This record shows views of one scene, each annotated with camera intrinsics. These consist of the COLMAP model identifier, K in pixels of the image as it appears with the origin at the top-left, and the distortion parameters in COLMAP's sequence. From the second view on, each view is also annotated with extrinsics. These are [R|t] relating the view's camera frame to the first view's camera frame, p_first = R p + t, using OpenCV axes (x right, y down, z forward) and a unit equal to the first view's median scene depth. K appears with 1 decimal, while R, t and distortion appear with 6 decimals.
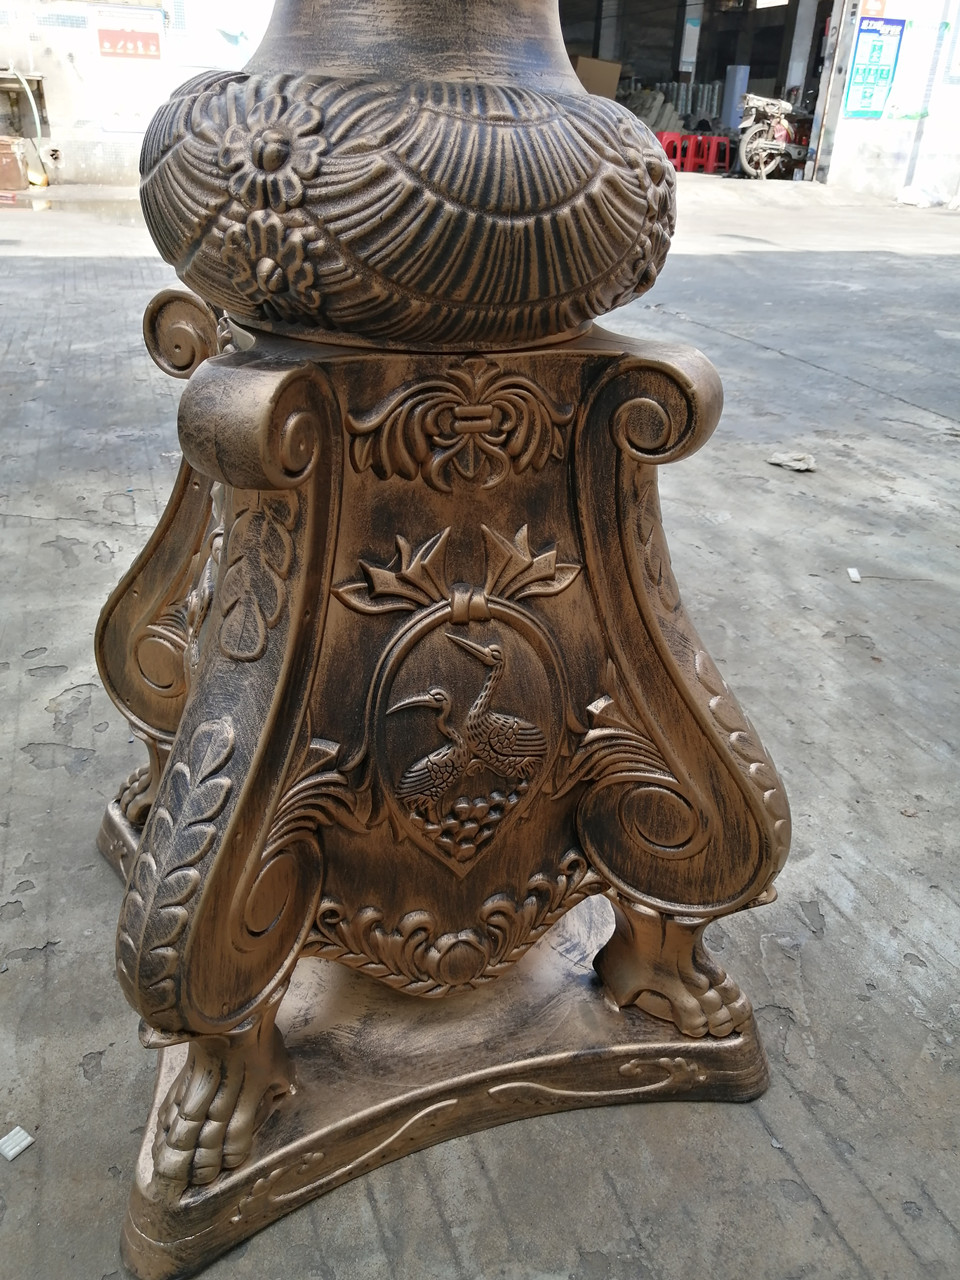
lens RADIAL K [[986.2, 0, 480.0], [0, 986.2, 640.0], [0, 0, 1]] dist [-0.045919, 0.058142]
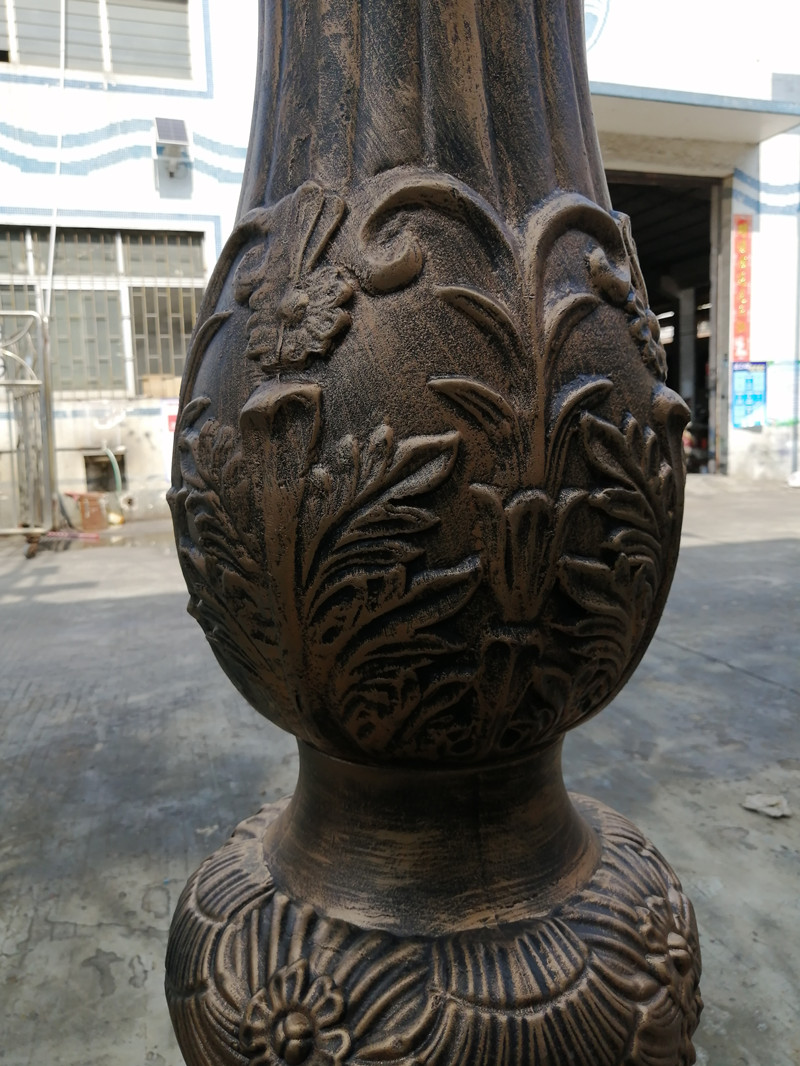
lens RADIAL K [[821.3, 0, 400.0], [0, 821.3, 533.0], [0, 0, 1]] dist [-0.045919, 0.058142]
pose [[0.995496, -0.068805, -0.065213, -0.005350], [0.042409, 0.938462, -0.342770, -0.173662], [0.084784, 0.338460, 0.937153, 0.020856]]
